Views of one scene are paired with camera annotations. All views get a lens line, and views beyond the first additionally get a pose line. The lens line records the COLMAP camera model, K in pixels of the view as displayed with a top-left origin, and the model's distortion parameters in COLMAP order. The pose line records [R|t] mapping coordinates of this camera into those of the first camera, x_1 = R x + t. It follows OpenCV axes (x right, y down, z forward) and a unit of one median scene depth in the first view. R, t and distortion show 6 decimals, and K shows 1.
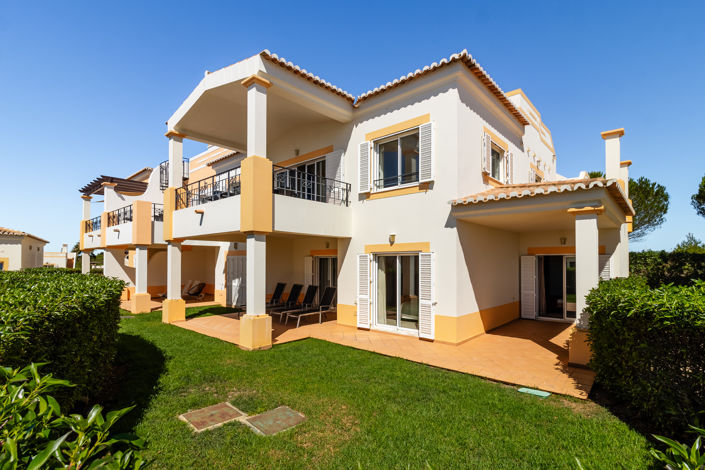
lens RADIAL K [[334.9, 0, 352.5], [0, 334.9, 235.0], [0, 0, 1]] dist [0.000132, -0.000024]
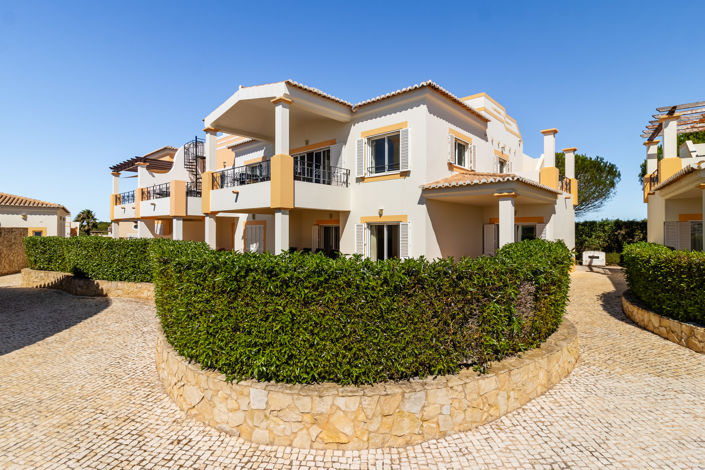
lens RADIAL K [[340.1, 0, 352.5], [0, 340.1, 235.0], [0, 0, 1]] dist [-0.000013, -0.000022]
pose [[0.999990, -0.002783, 0.003449, -0.000132], [0.002450, 0.995652, 0.093121, -0.024335], [-0.003694, -0.093111, 0.995649, -0.357460]]
